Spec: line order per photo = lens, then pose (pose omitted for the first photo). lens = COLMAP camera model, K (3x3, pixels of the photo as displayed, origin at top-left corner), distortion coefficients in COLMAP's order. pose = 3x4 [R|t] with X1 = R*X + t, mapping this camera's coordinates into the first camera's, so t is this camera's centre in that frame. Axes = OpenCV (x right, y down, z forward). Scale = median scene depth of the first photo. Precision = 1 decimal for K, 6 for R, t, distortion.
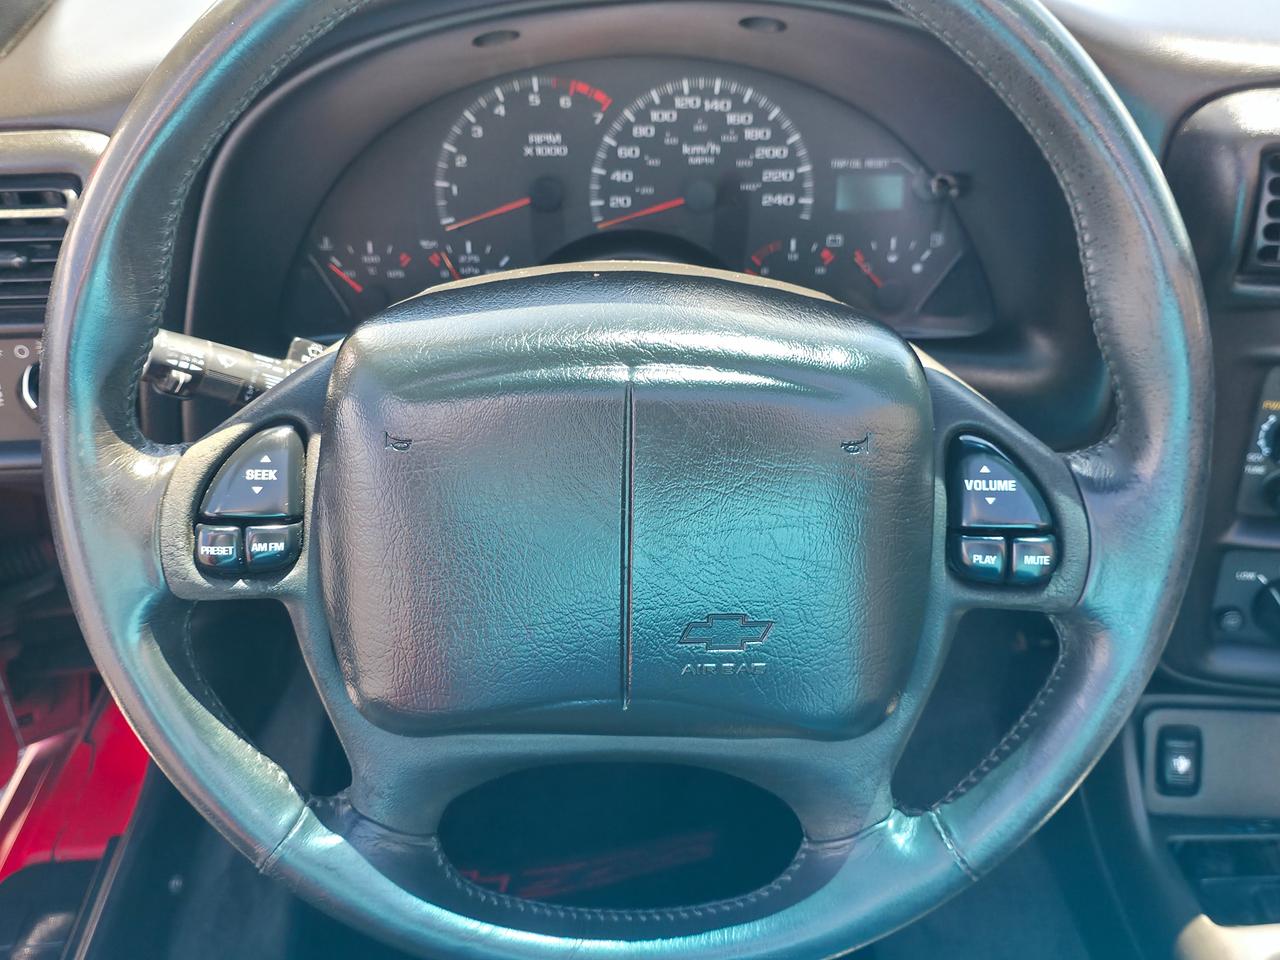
lens RADIAL K [[1359.7, 0, 630.2], [0, 1359.7, 471.0], [0, 0, 1]] dist [0.073041, 0.000000]
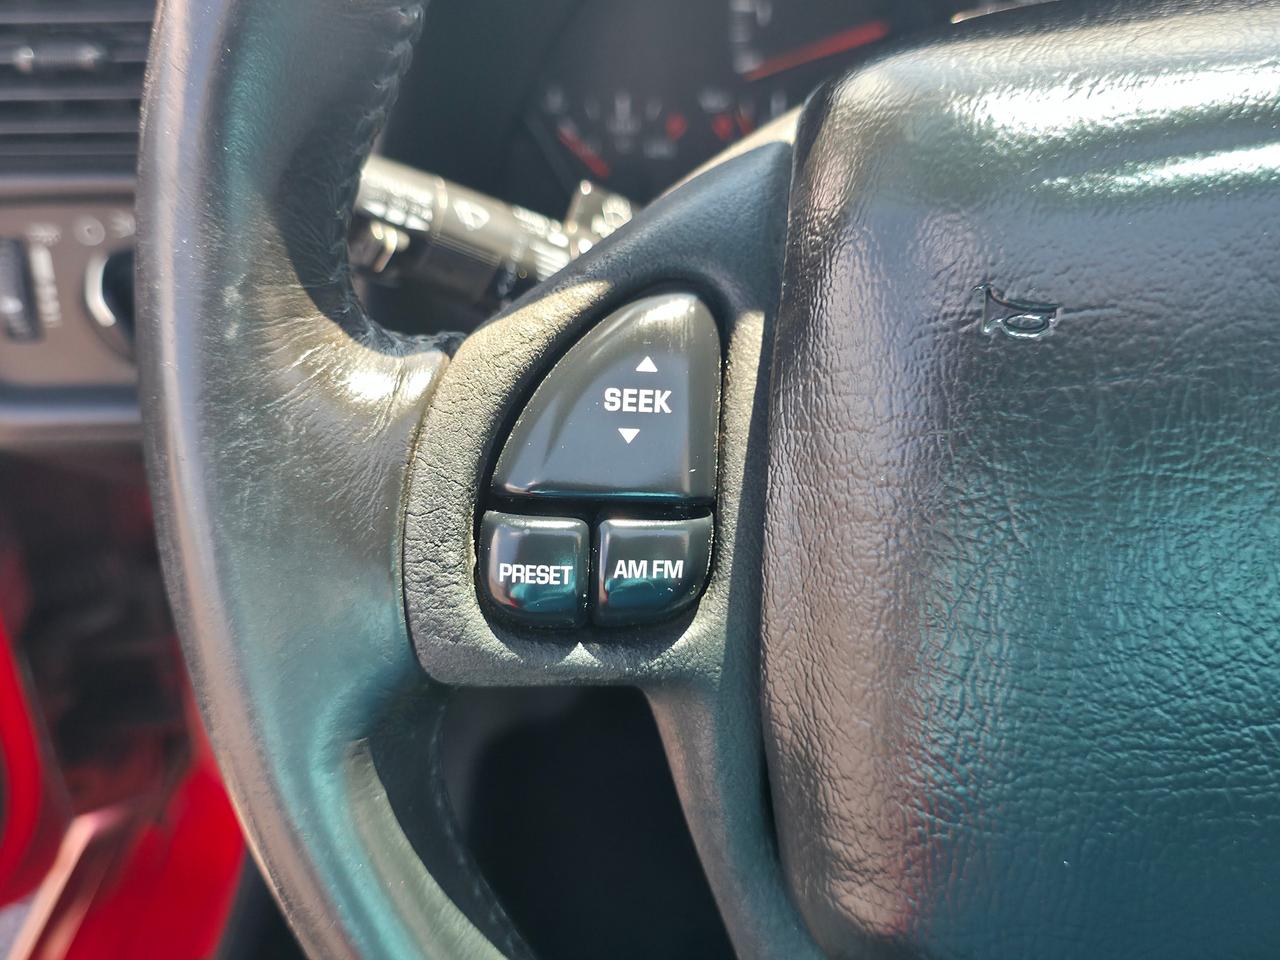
lens RADIAL K [[1359.7, 0, 645.0], [0, 1359.7, 479.5], [0, 0, 1]] dist [0.073041, 0.000000]
pose [[0.999354, 0.024677, -0.026119, -0.164609], [-0.025015, 0.999607, -0.012677, 0.021155], [0.025795, 0.013323, 0.999578, 0.369948]]
